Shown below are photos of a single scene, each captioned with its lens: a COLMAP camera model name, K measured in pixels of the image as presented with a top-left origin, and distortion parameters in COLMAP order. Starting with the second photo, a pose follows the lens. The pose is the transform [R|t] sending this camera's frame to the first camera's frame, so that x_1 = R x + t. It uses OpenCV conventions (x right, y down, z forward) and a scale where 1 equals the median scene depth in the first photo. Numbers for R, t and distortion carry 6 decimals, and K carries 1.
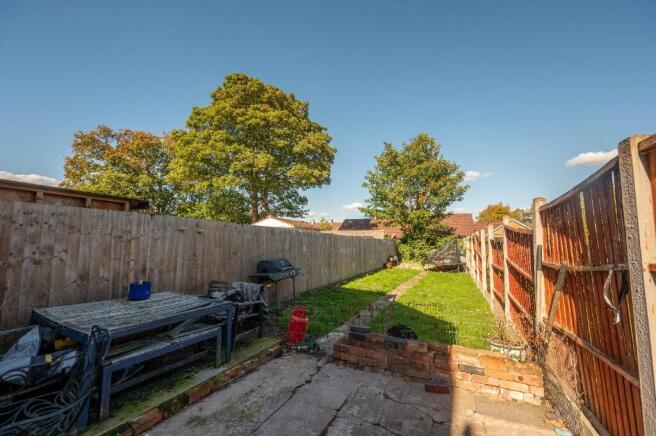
lens RADIAL K [[268.4, 0, 336.8], [0, 268.4, 215.8], [0, 0, 1]] dist [-0.001221, 0.000063]
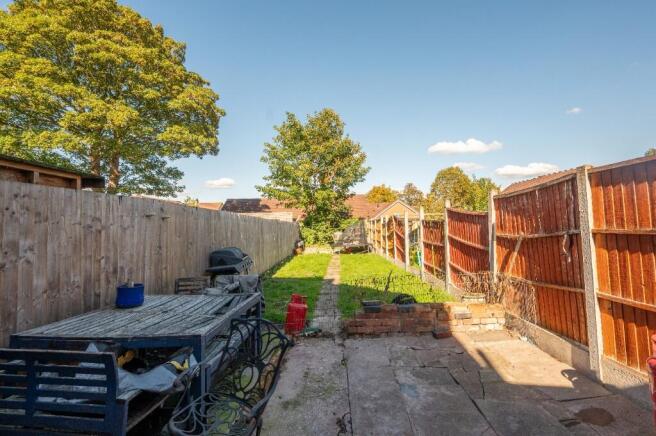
lens RADIAL K [[324.8, 0, 342.0], [0, 324.8, 203.4], [0, 0, 1]] dist [-0.004191, -0.000619]
pose [[0.879541, 0.003025, 0.475814, -0.173133], [-0.016747, 0.999557, 0.024601, -0.004902], [-0.475529, -0.029606, 0.879202, -0.027251]]
